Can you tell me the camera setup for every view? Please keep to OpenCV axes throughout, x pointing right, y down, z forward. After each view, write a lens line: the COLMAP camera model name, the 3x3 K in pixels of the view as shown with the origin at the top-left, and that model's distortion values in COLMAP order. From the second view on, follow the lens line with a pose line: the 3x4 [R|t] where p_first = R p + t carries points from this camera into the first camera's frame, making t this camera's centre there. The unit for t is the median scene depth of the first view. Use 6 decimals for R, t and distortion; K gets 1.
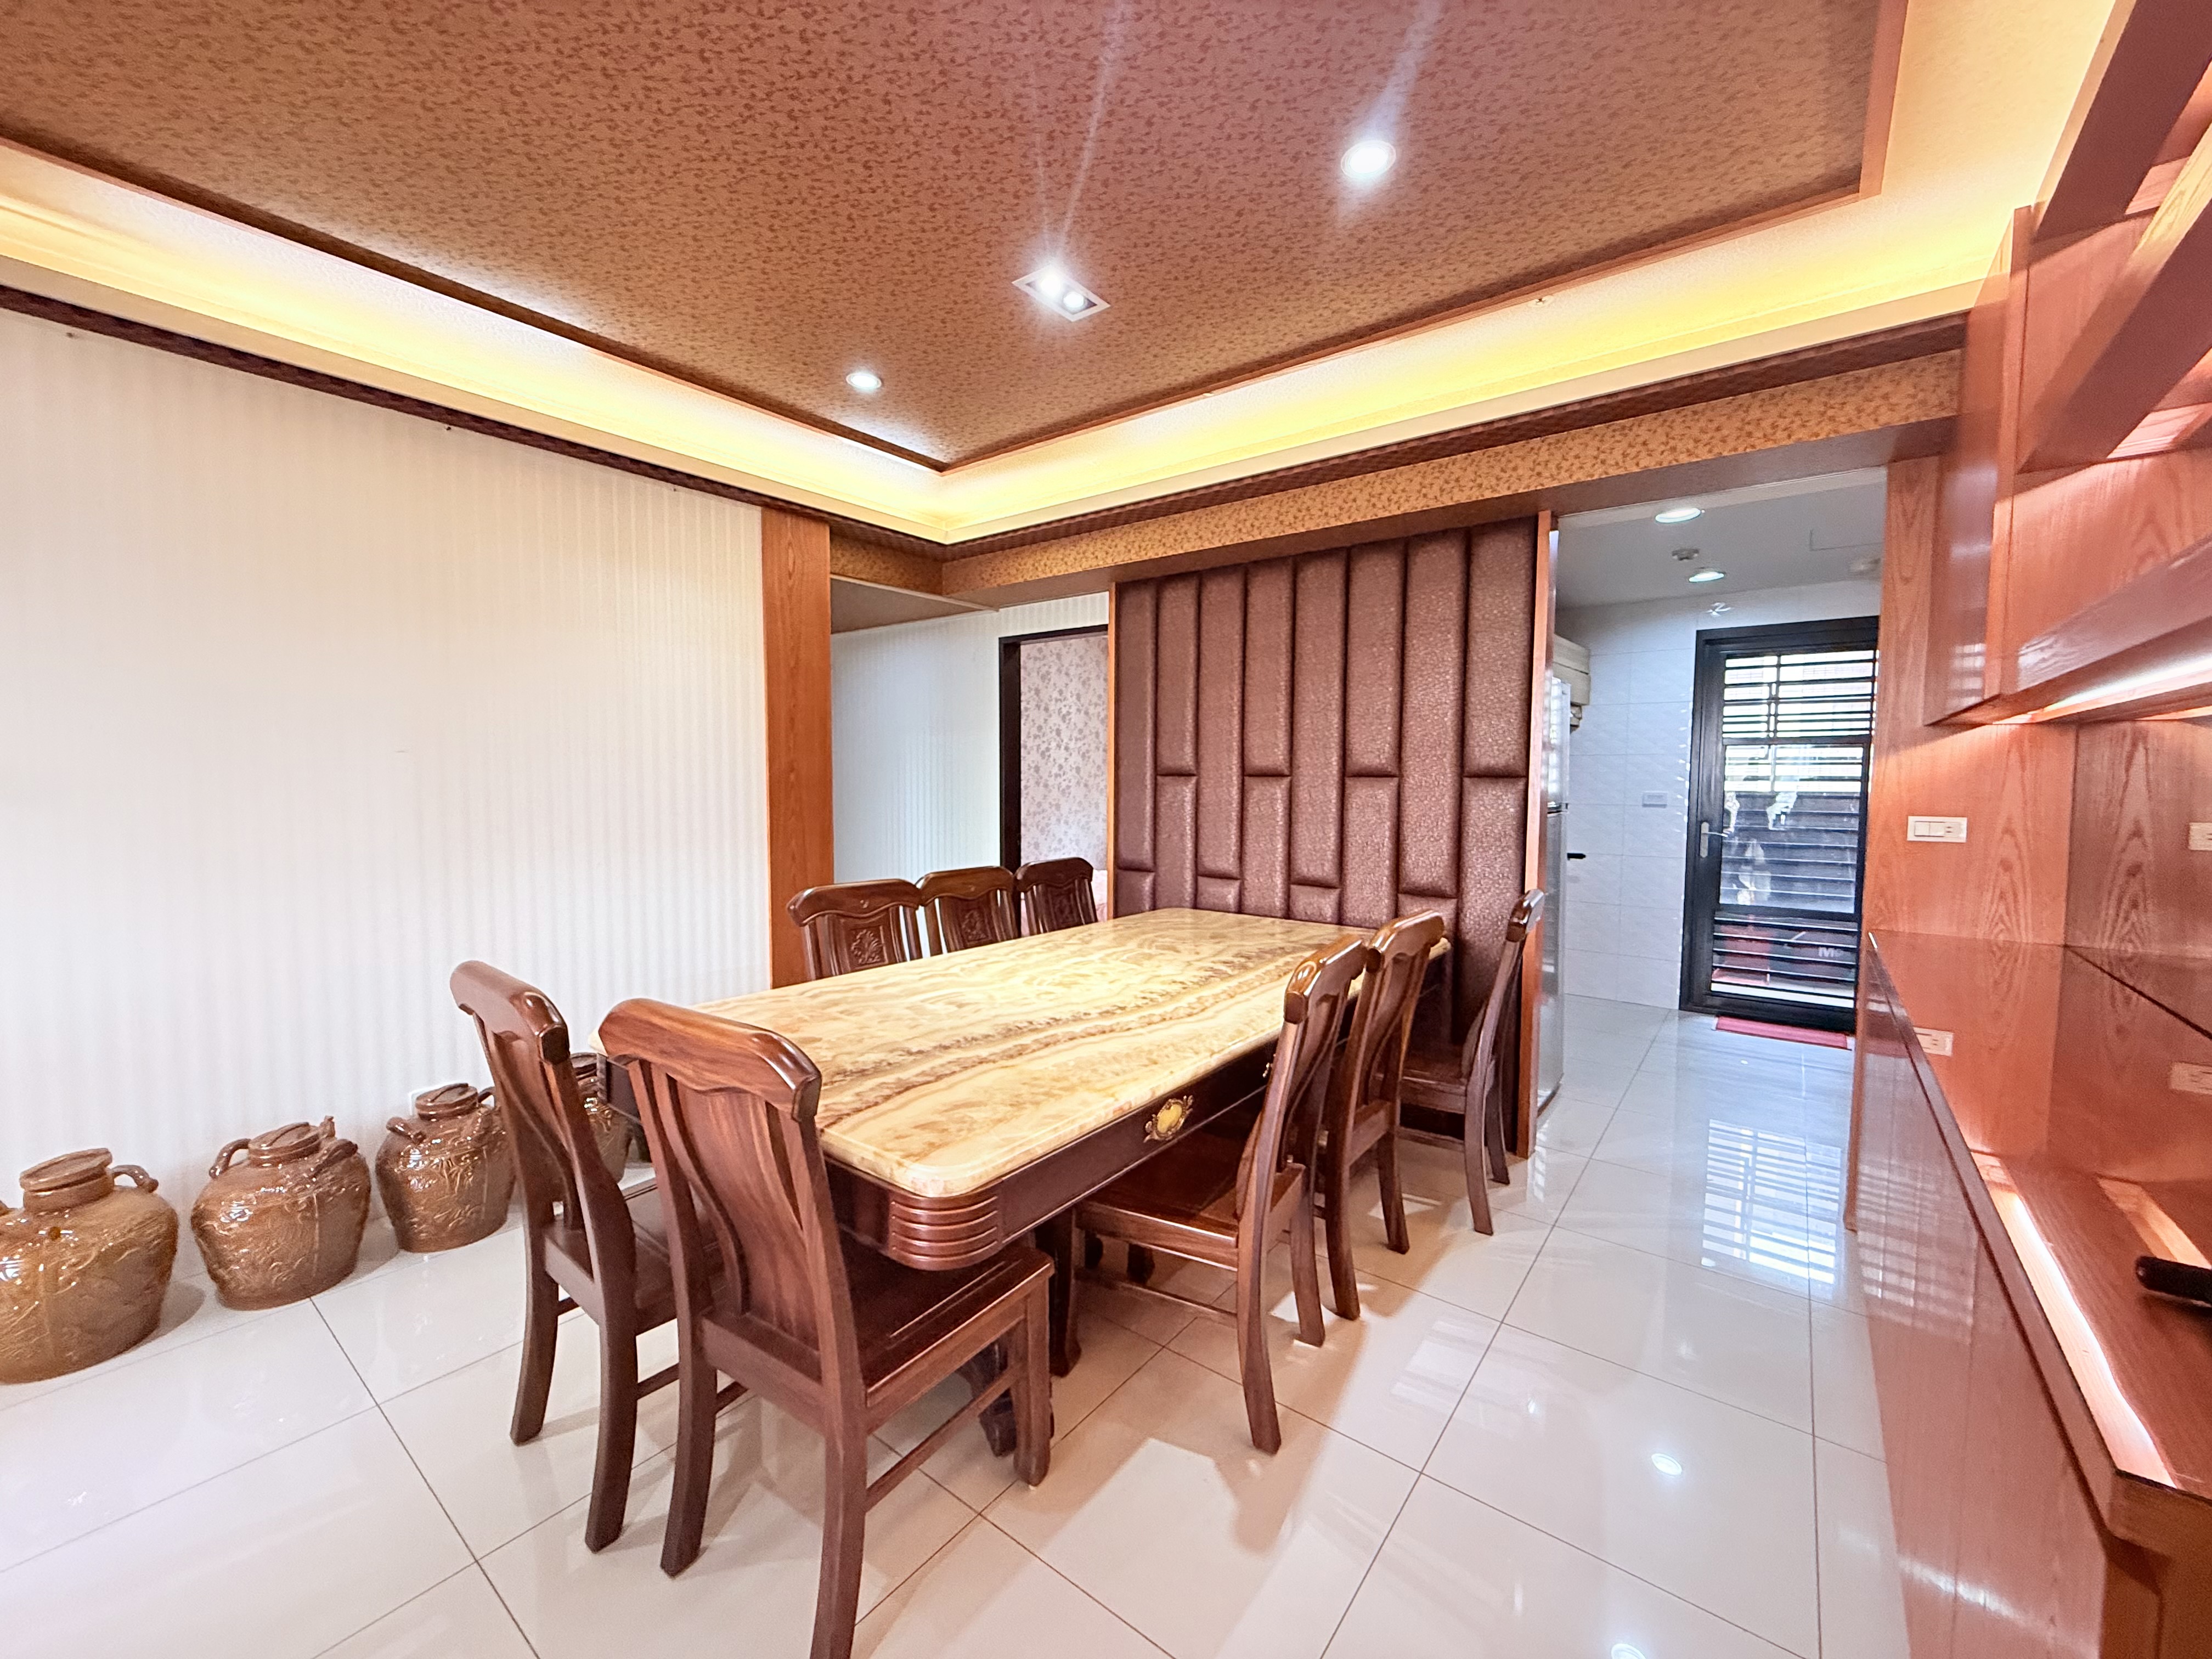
lens RADIAL K [[879.8, 0, 1098.3], [0, 879.8, 829.1], [0, 0, 1]] dist [-0.000555, 0.000048]
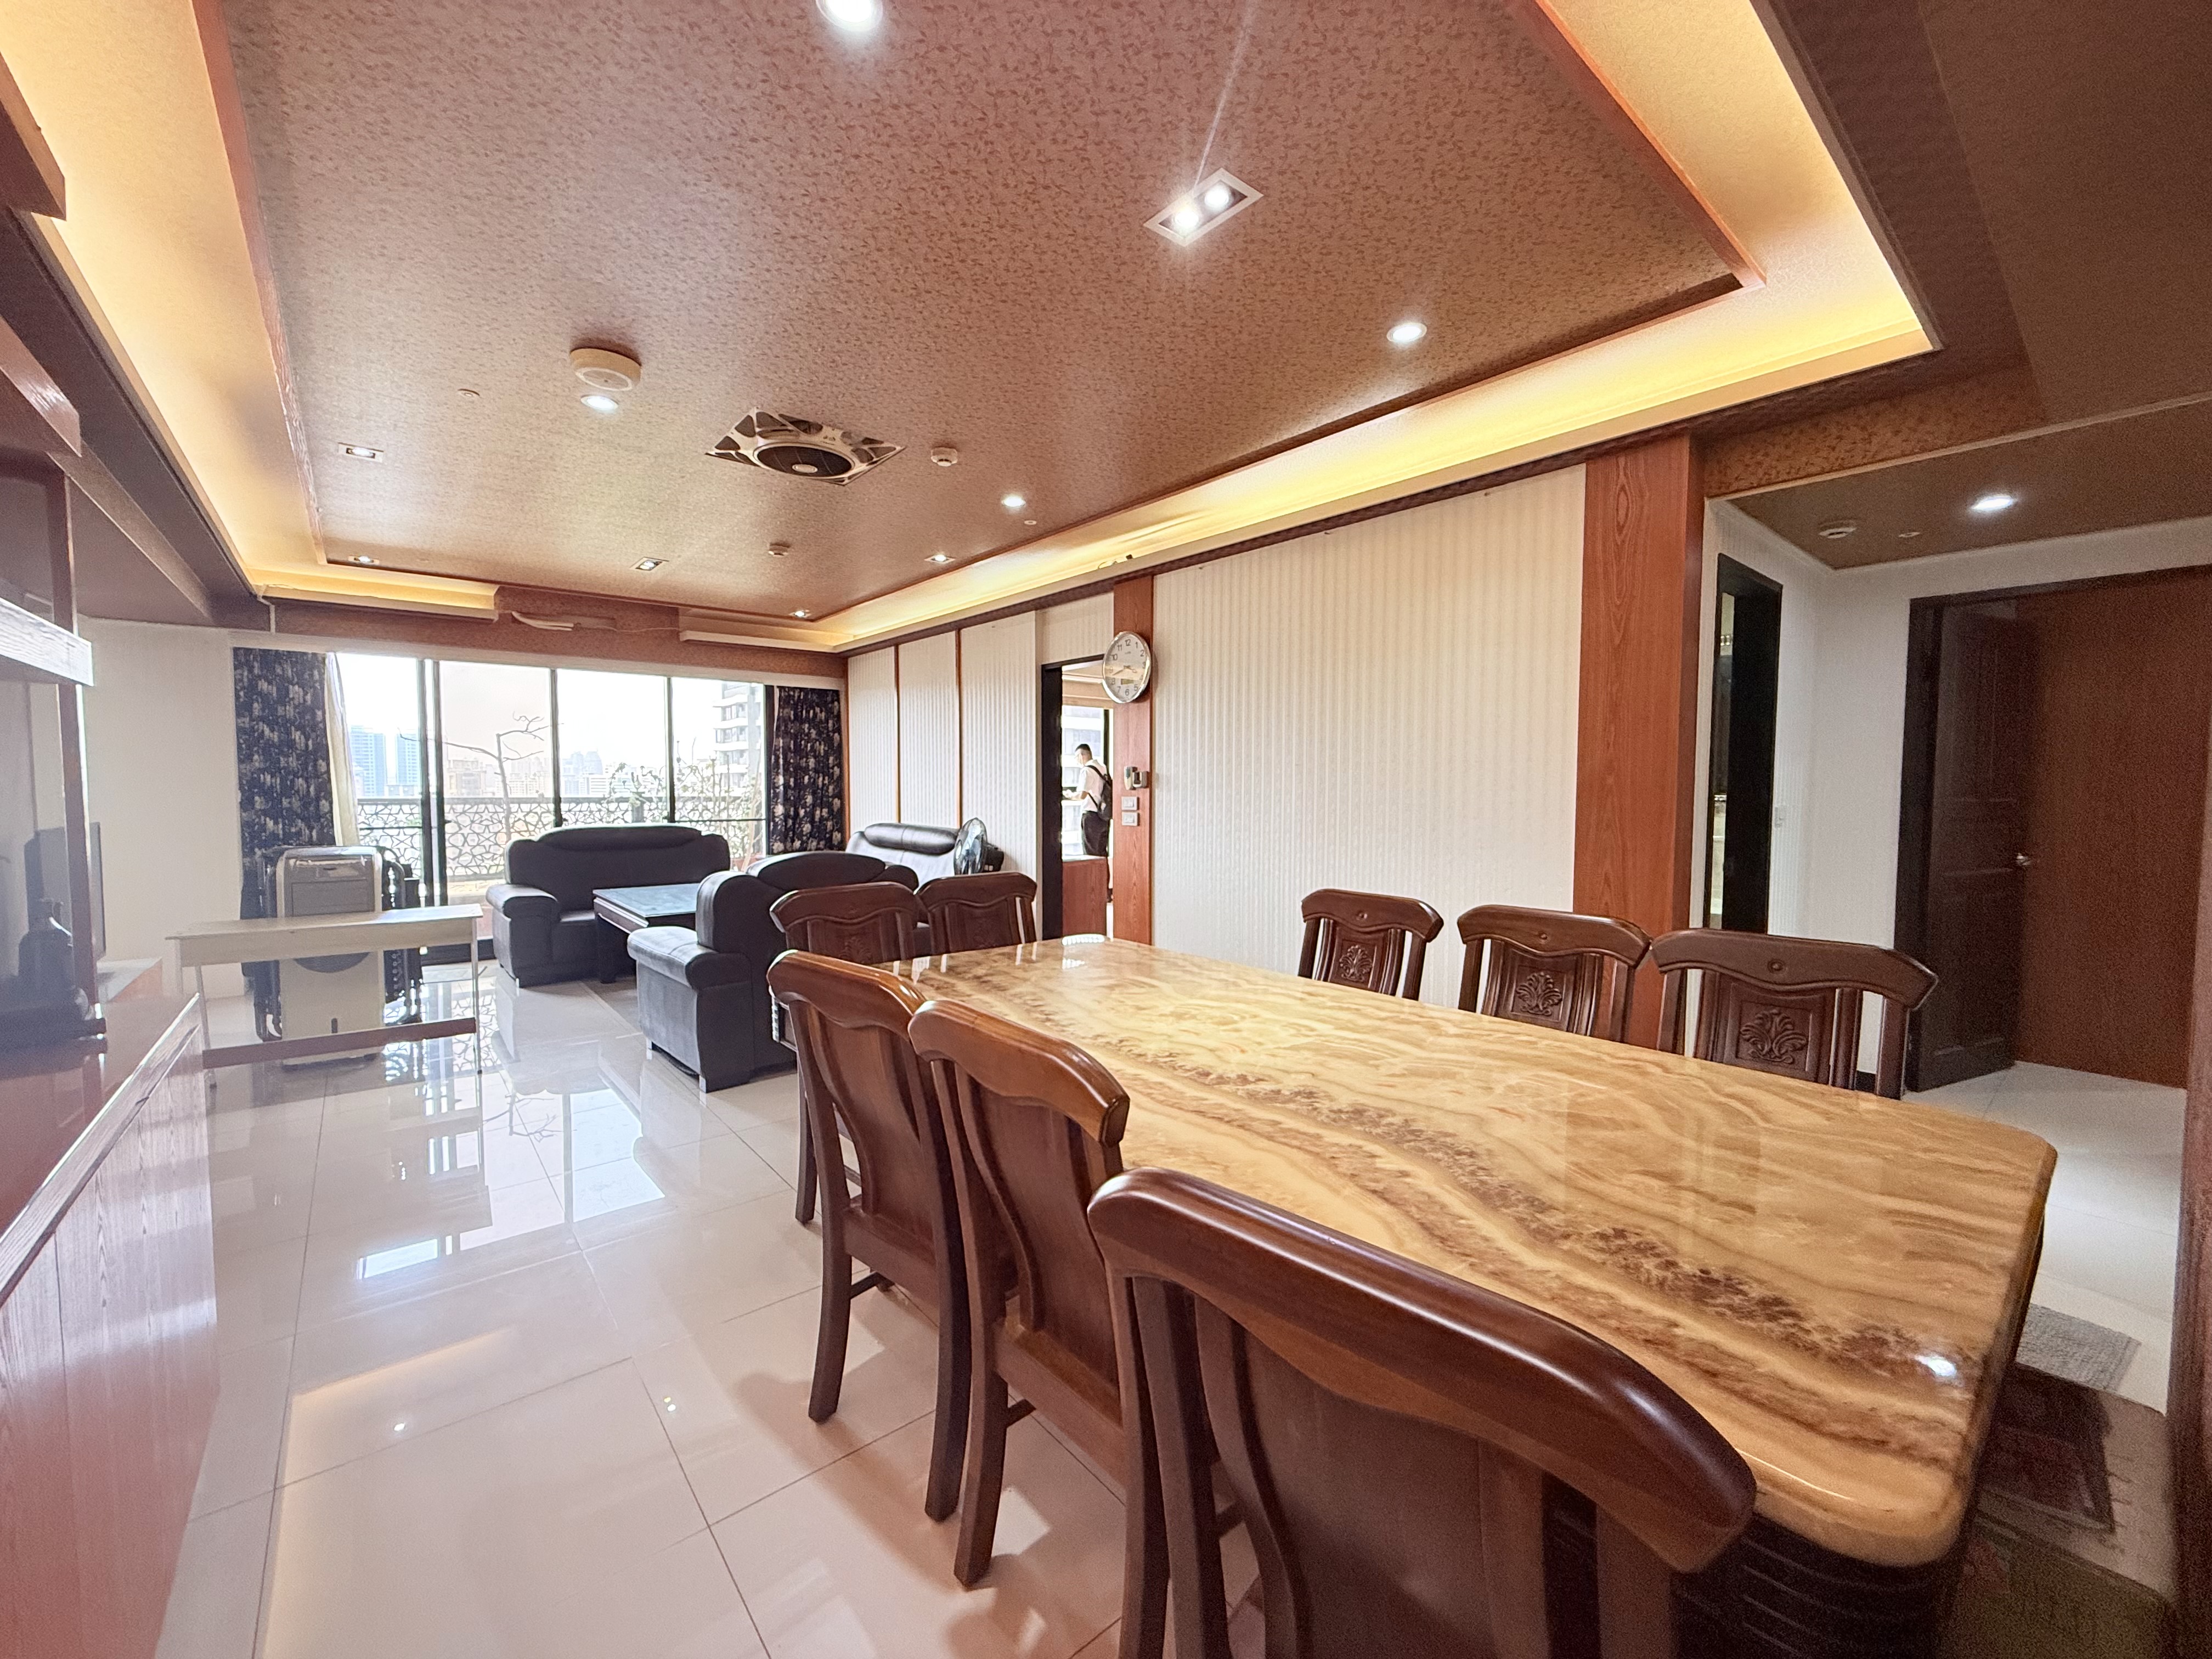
lens RADIAL K [[880.5, 0, 1097.9], [0, 880.5, 828.9], [0, 0, 1]] dist [-0.000419, 0.000067]
pose [[-0.210503, 0.045684, -0.976525, 0.691574], [-0.060329, 0.996397, 0.059618, -0.045968], [0.975730, 0.071462, -0.206988, 0.917089]]
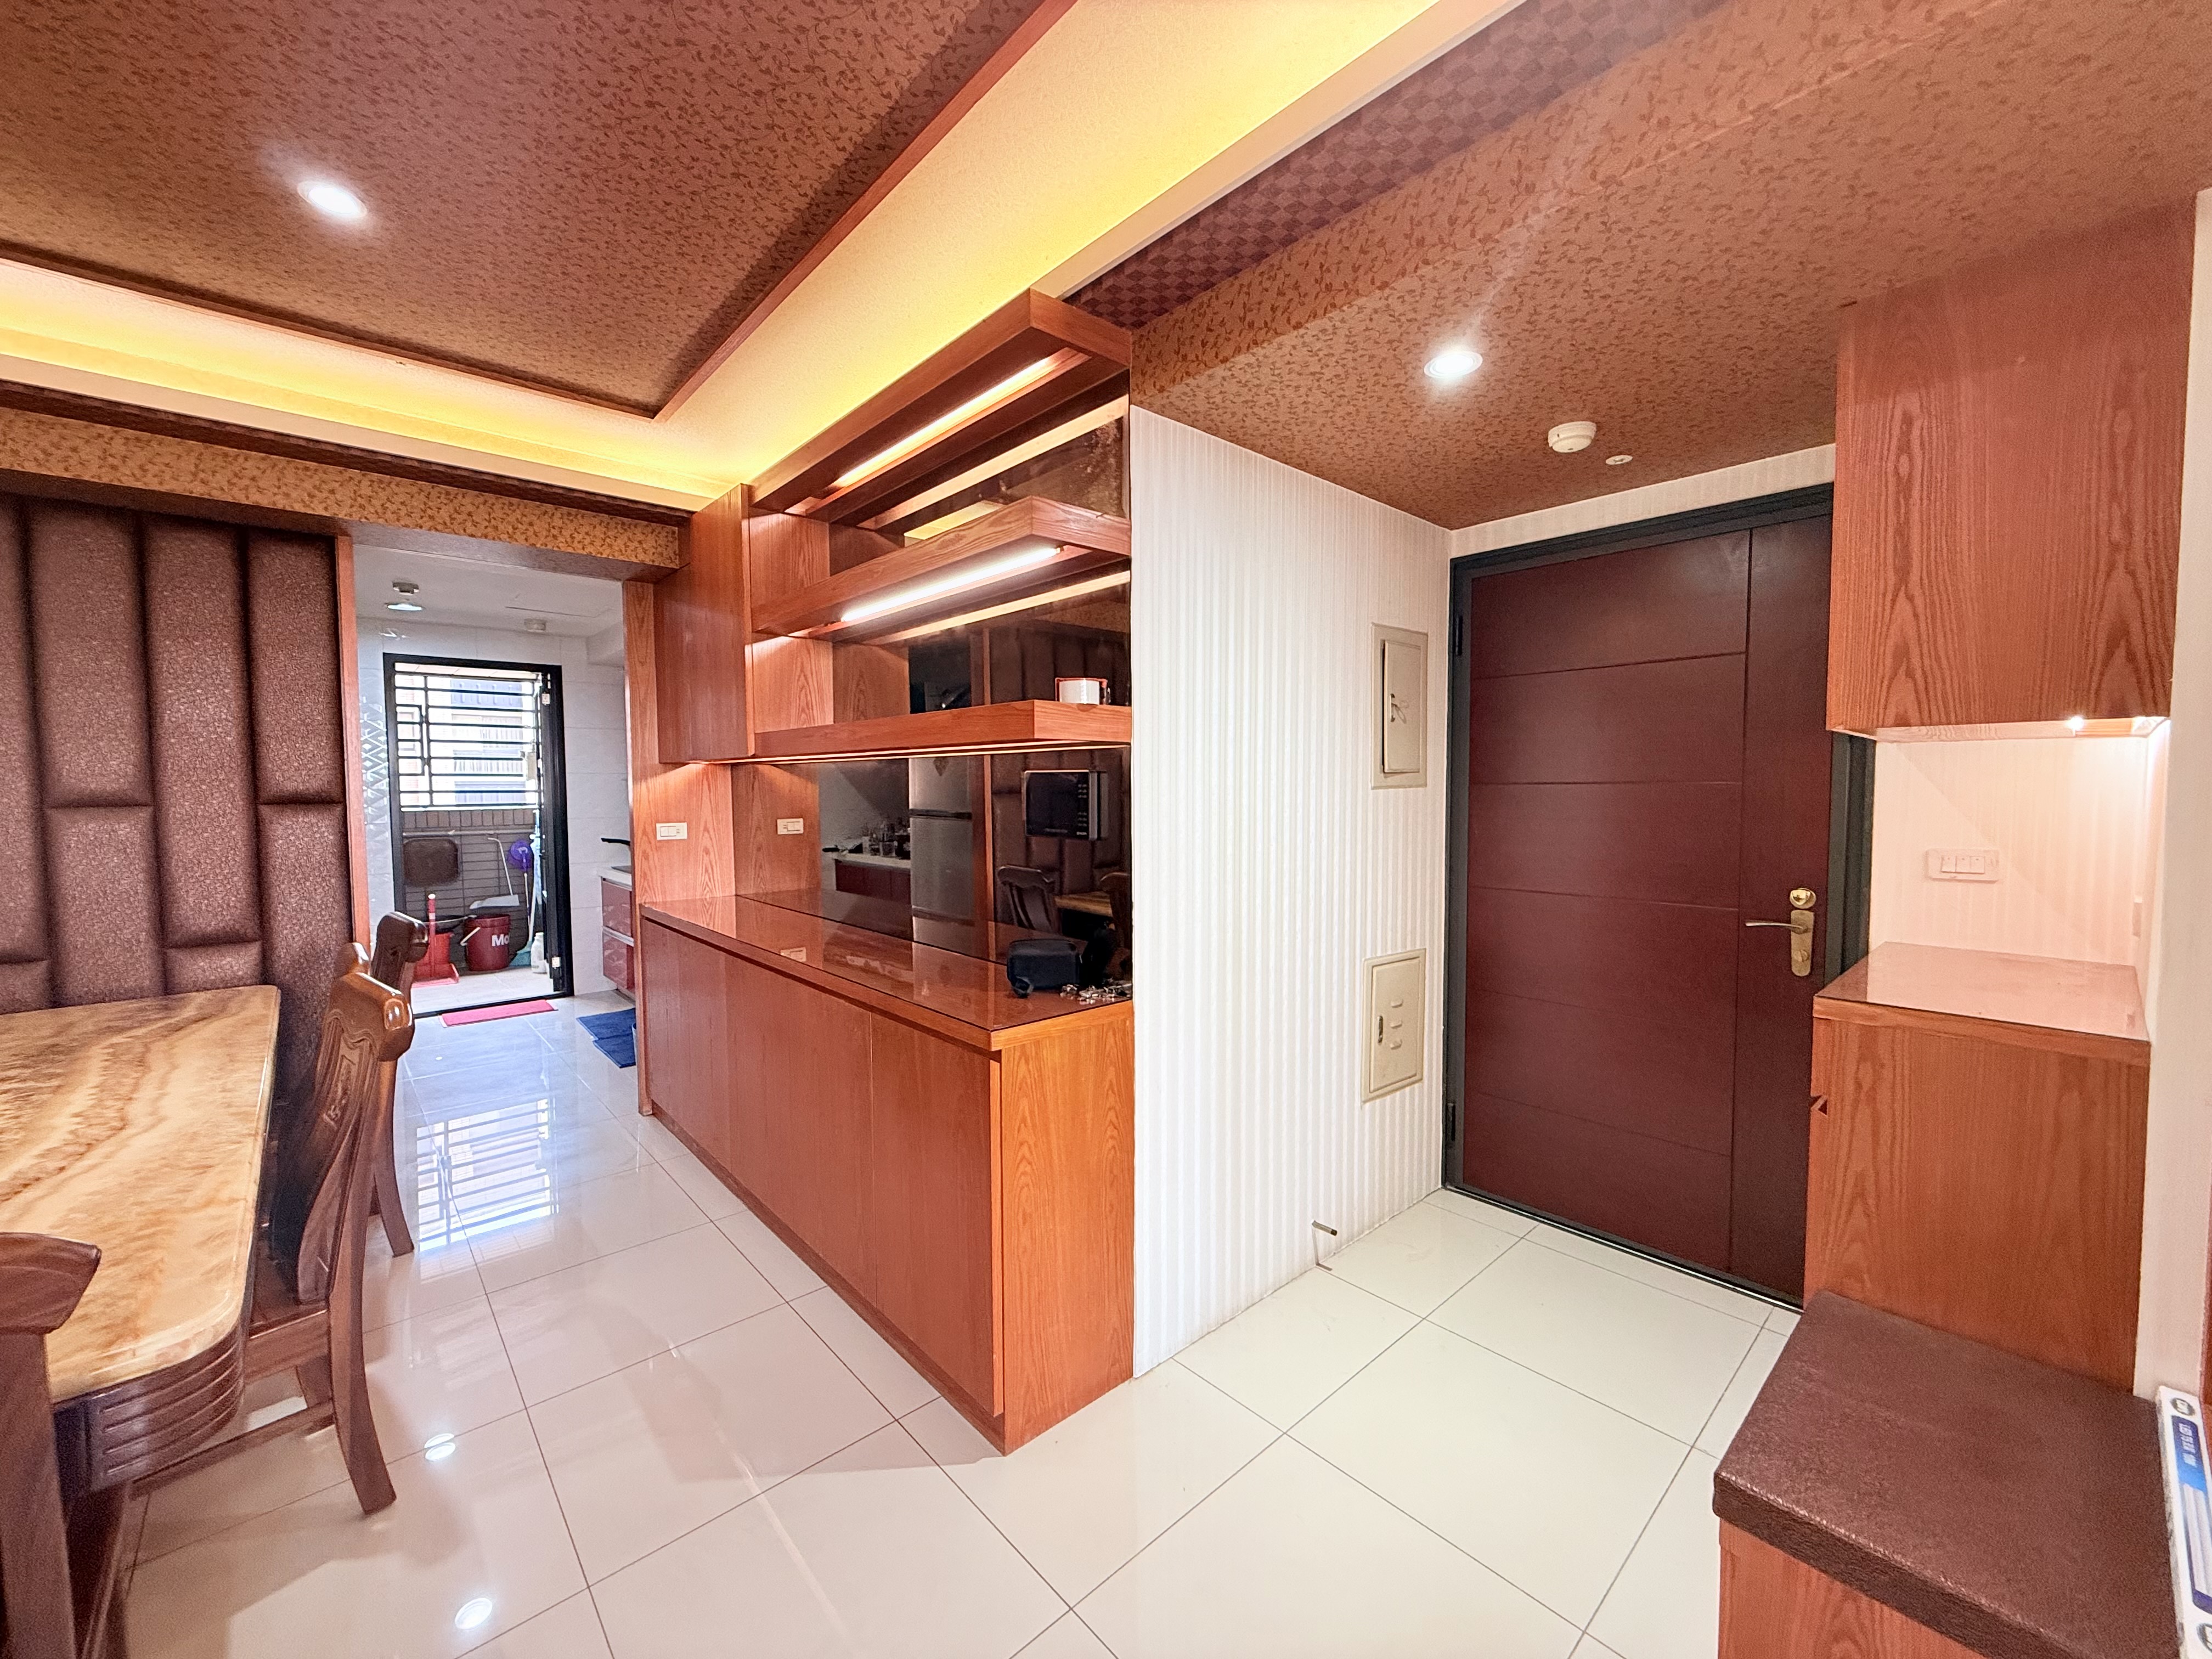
lens RADIAL K [[879.8, 0, 1098.3], [0, 879.8, 829.1], [0, 0, 1]] dist [-0.000555, 0.000048]
pose [[0.175585, -0.057705, 0.982772, -0.358009], [0.065770, 0.996738, 0.046775, -0.022293], [-0.982265, 0.056424, 0.178808, 0.002486]]
